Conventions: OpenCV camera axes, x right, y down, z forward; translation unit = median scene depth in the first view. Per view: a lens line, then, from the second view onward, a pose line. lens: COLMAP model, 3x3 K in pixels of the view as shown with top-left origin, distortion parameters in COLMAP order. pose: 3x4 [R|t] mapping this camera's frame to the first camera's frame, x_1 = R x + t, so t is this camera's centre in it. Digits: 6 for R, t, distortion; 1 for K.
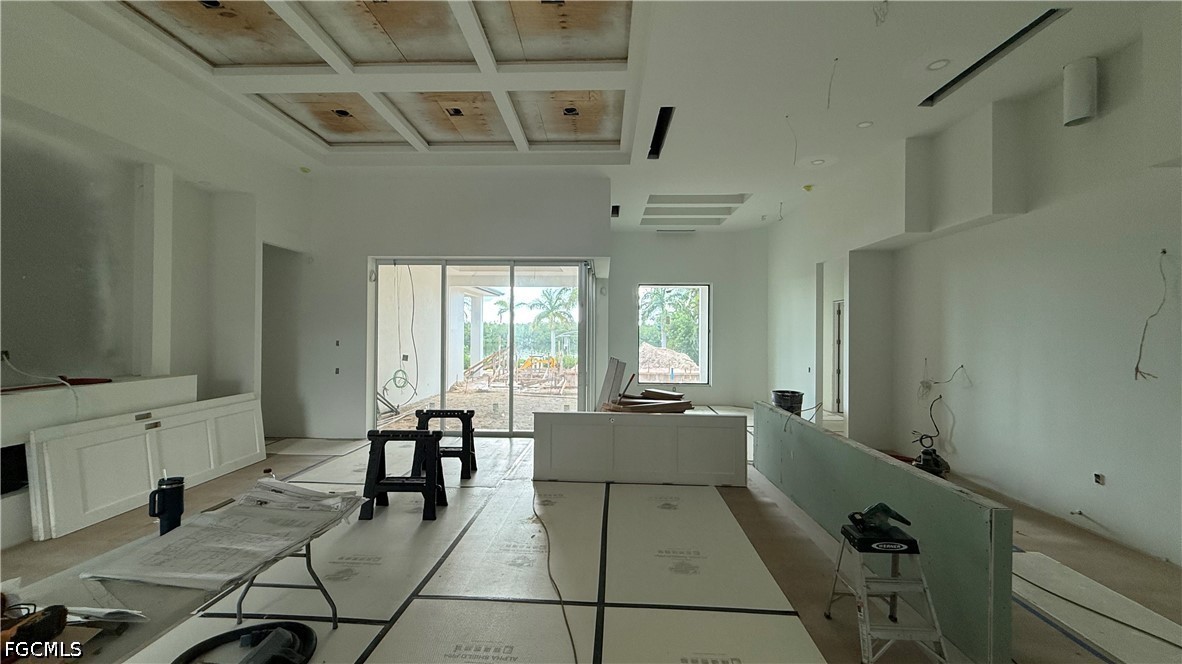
lens RADIAL K [[474.4, 0, 590.5], [0, 474.4, 333.7], [0, 0, 1]] dist [-0.001670, 0.000238]
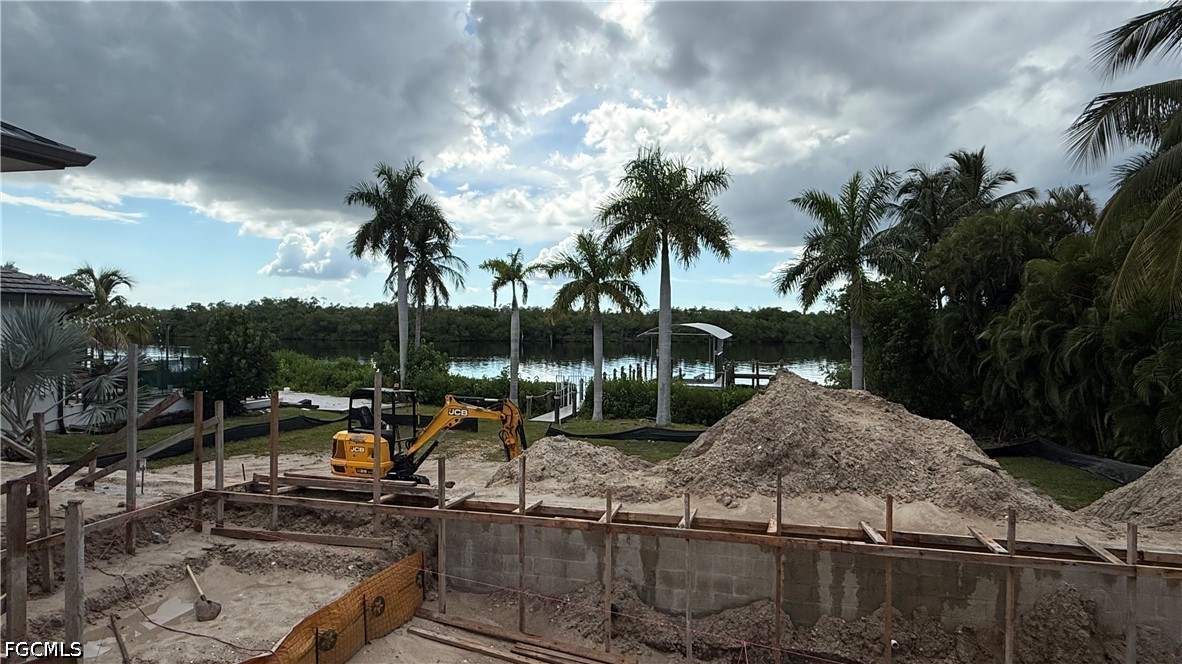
lens RADIAL K [[701.0, 0, 589.9], [0, 701.0, 331.8], [0, 0, 1]] dist [0.001134, 0.000084]
pose [[0.978647, 0.005633, -0.205469, 0.372182], [-0.004537, 0.999973, 0.005808, -0.018089], [0.205496, -0.004752, 0.978646, 2.494347]]
